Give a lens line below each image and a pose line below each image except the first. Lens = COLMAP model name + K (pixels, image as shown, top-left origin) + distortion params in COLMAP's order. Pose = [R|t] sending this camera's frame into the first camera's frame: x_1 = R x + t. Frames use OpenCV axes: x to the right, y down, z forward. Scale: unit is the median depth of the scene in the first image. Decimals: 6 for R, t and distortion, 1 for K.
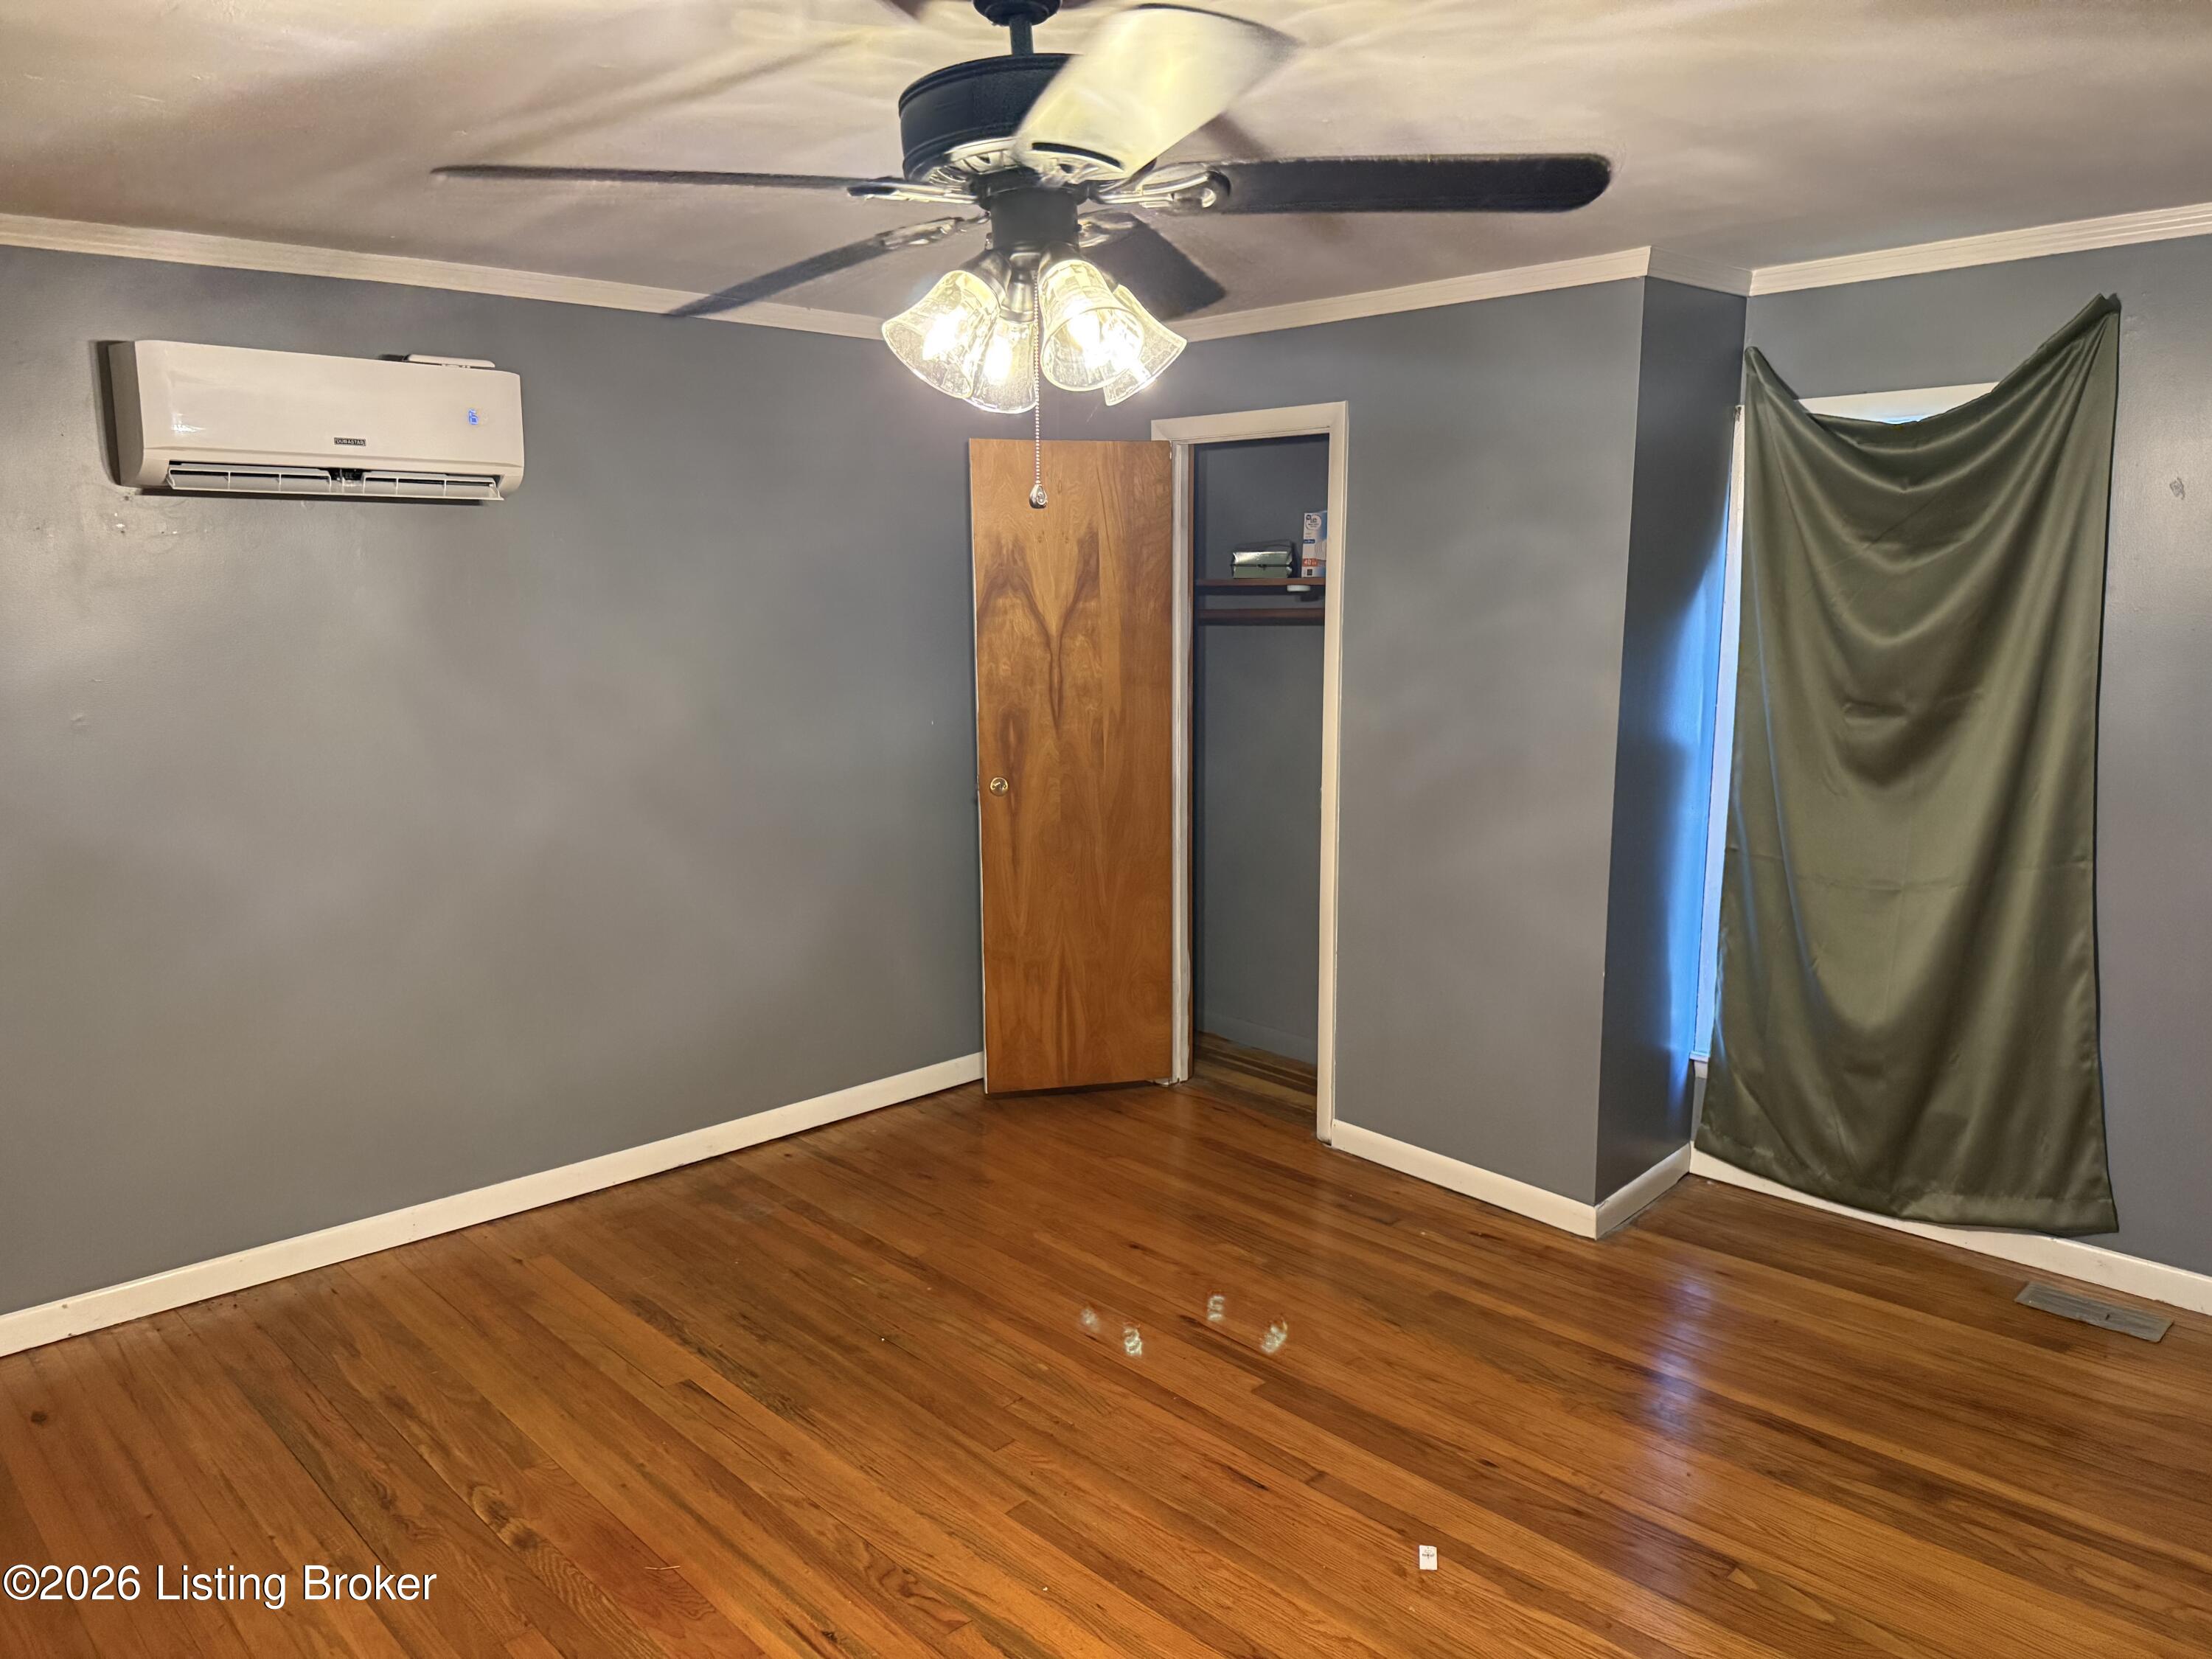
lens RADIAL K [[1557.1, 0, 1106.0], [0, 1557.1, 829.5], [0, 0, 1]] dist [0.105201, -0.144125]
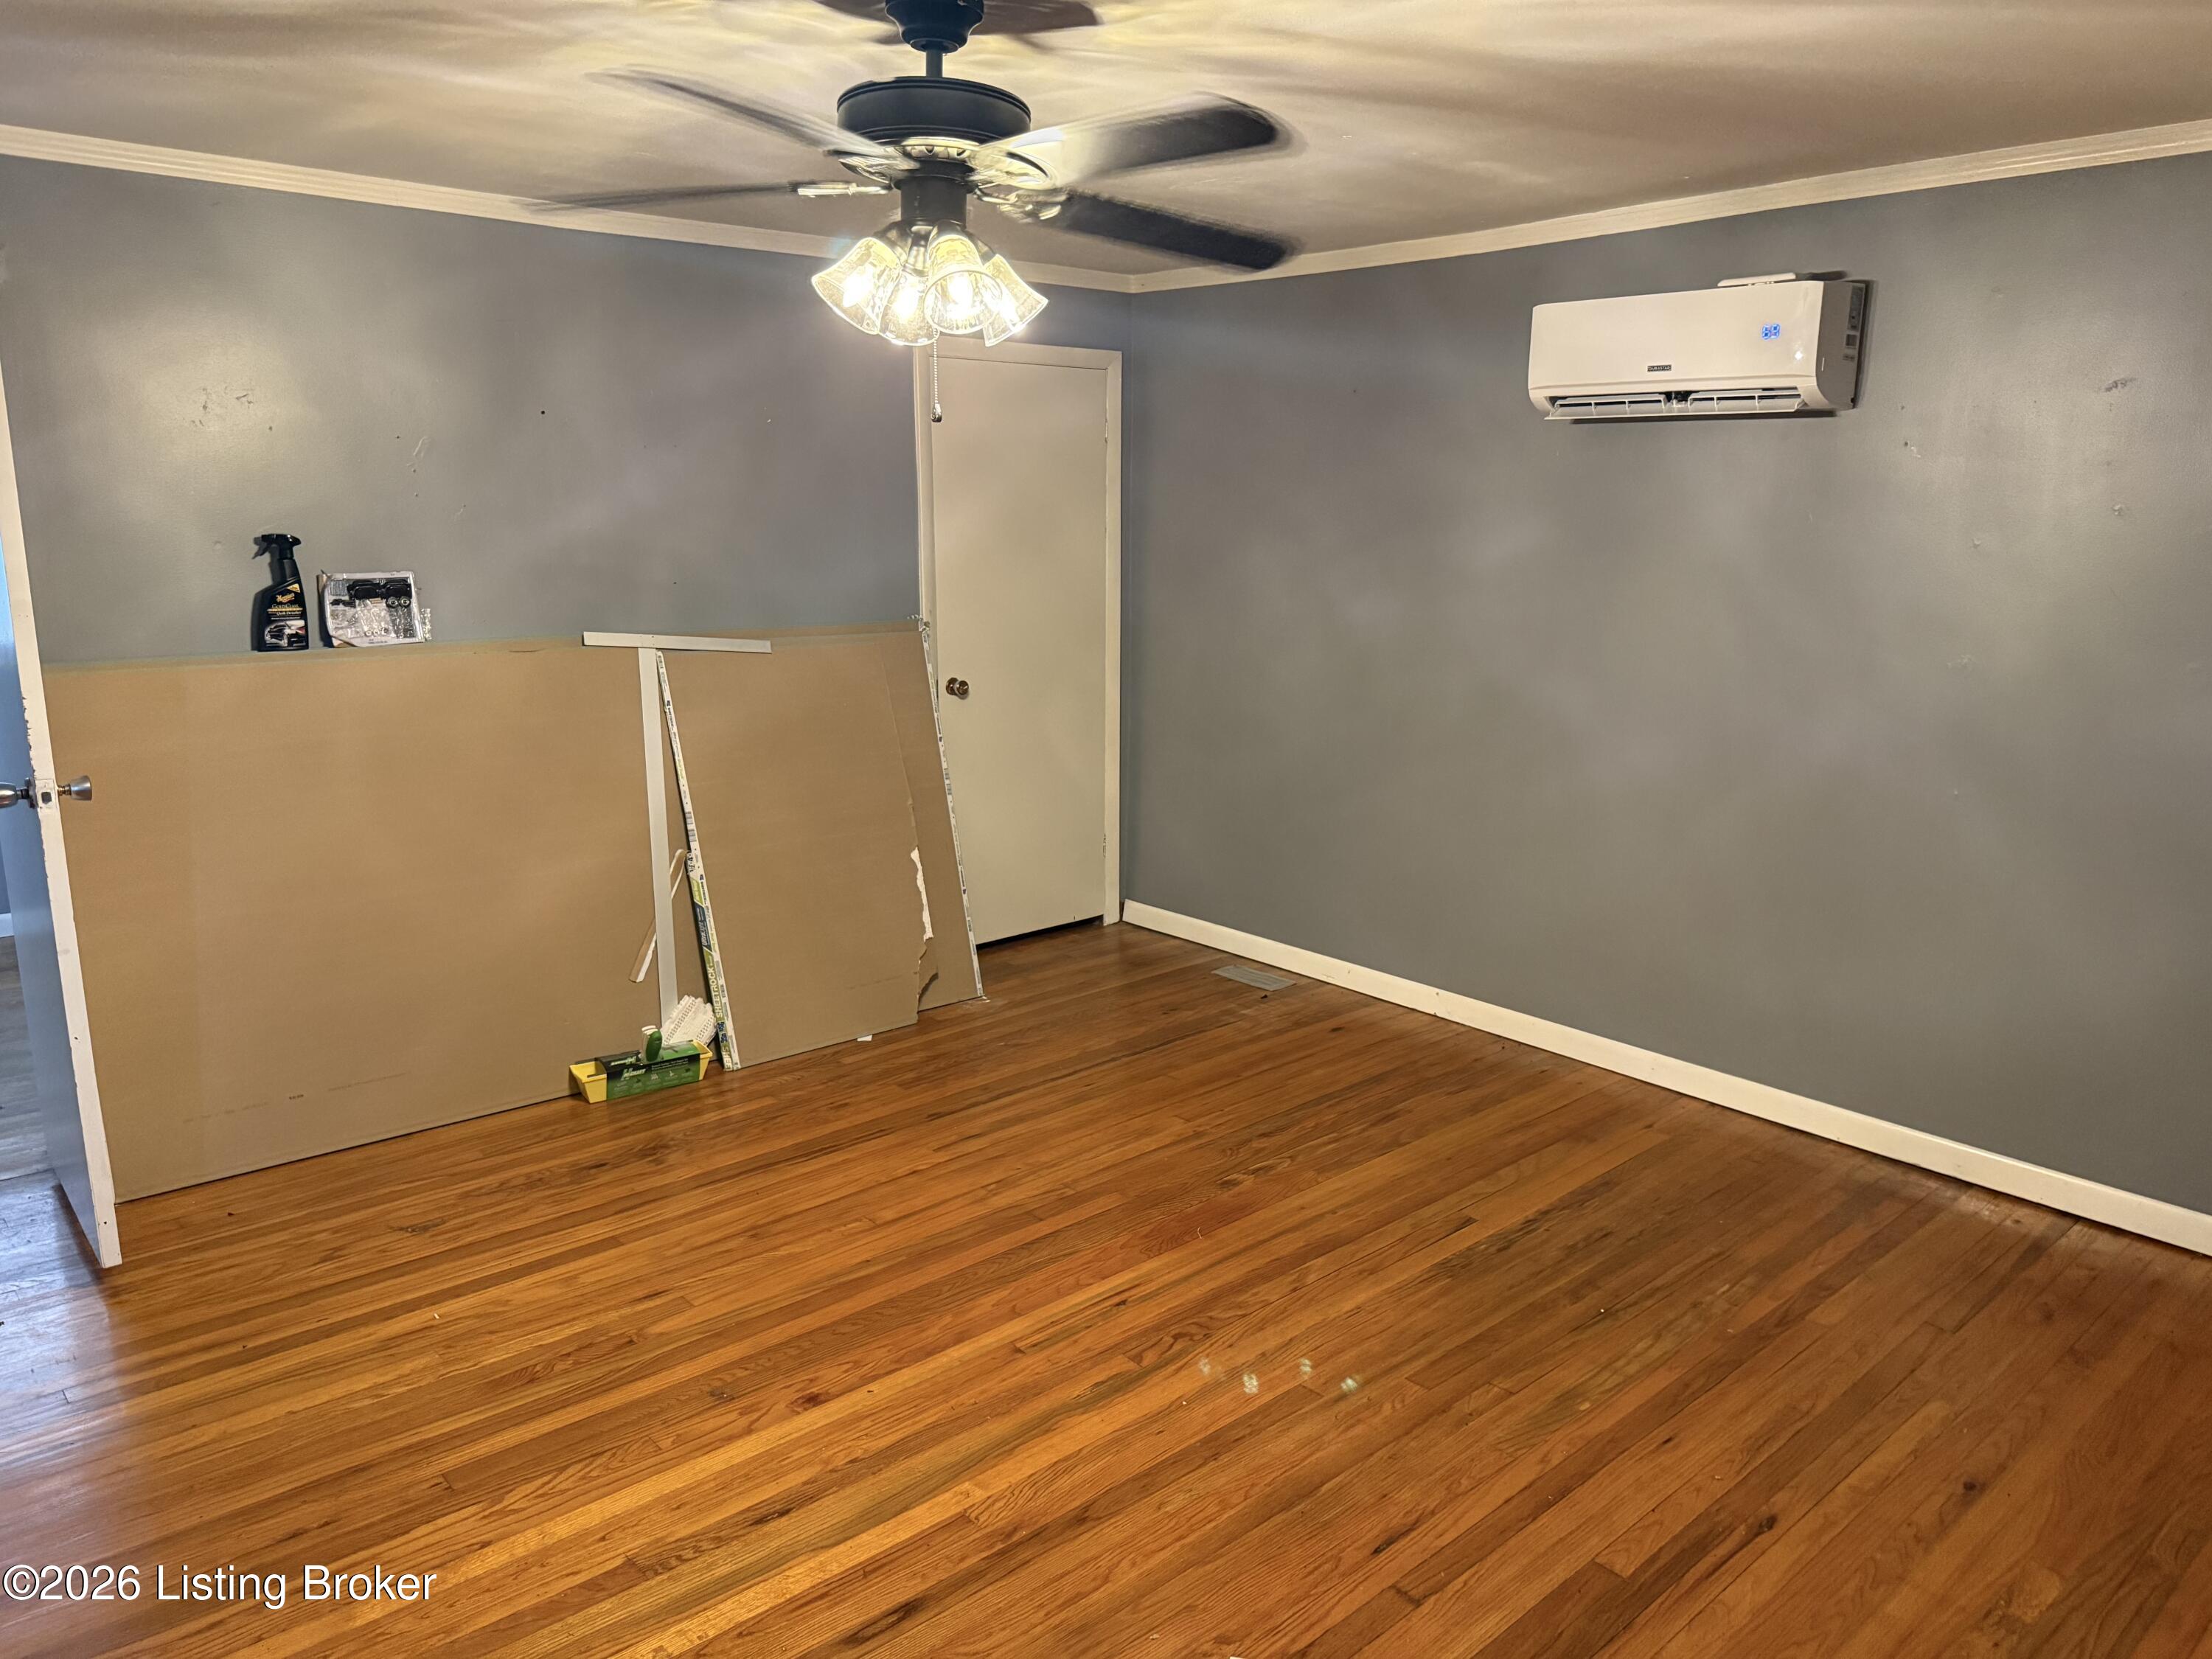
lens RADIAL K [[1547.0, 0, 1106.0], [0, 1547.0, 829.5], [0, 0, 1]] dist [0.054581, -0.036681]
pose [[-0.018000, 0.217651, -0.975861, 0.704182], [-0.176562, 0.959988, 0.217368, -0.098858], [0.984125, 0.176213, 0.021149, 0.638767]]
